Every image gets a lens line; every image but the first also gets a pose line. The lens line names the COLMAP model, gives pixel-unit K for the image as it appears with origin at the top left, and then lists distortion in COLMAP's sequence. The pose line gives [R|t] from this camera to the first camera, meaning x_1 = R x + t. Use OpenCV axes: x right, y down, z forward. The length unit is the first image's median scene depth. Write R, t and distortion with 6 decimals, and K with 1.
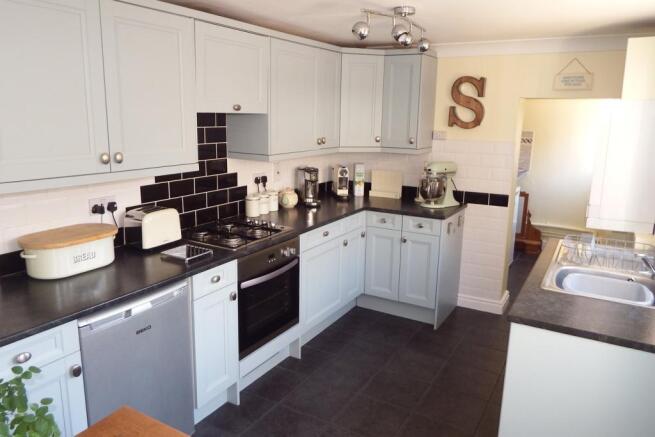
lens RADIAL K [[480.1, 0, 328.6], [0, 480.1, 216.9], [0, 0, 1]] dist [0.001331, -0.009283]
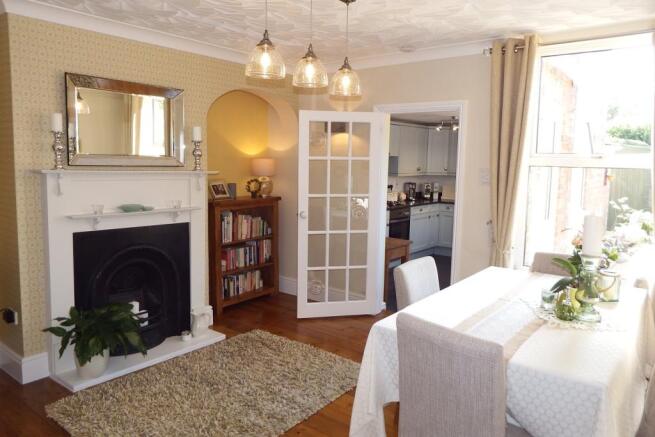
lens RADIAL K [[480.1, 0, 328.6], [0, 480.1, 216.9], [0, 0, 1]] dist [0.001331, -0.009283]
pose [[0.989068, 0.015718, -0.146618, -0.106958], [-0.029547, 0.995263, -0.092626, 0.300050], [0.144468, 0.095945, 0.984847, -1.310887]]
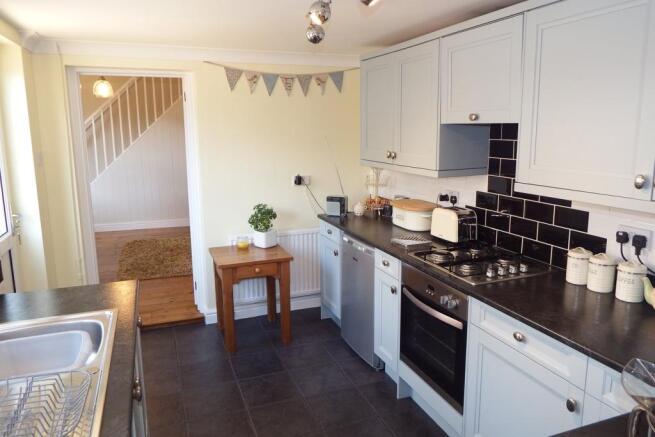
lens RADIAL K [[480.1, 0, 328.6], [0, 480.1, 216.9], [0, 0, 1]] dist [0.001331, -0.009283]
pose [[-0.636874, 0.132435, -0.759508, 0.562578], [-0.161108, 0.940525, 0.299094, -0.235656], [0.753947, 0.312848, -0.577659, 1.162900]]
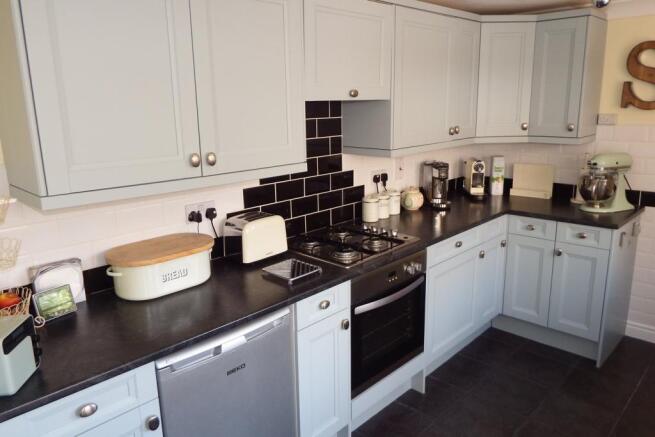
lens RADIAL K [[480.1, 0, 328.6], [0, 480.1, 216.9], [0, 0, 1]] dist [0.001331, -0.009283]
pose [[0.970153, 0.018337, -0.241799, -0.024680], [-0.012850, 0.999623, 0.024251, -0.030057], [0.242153, -0.020420, 0.970023, 0.158545]]
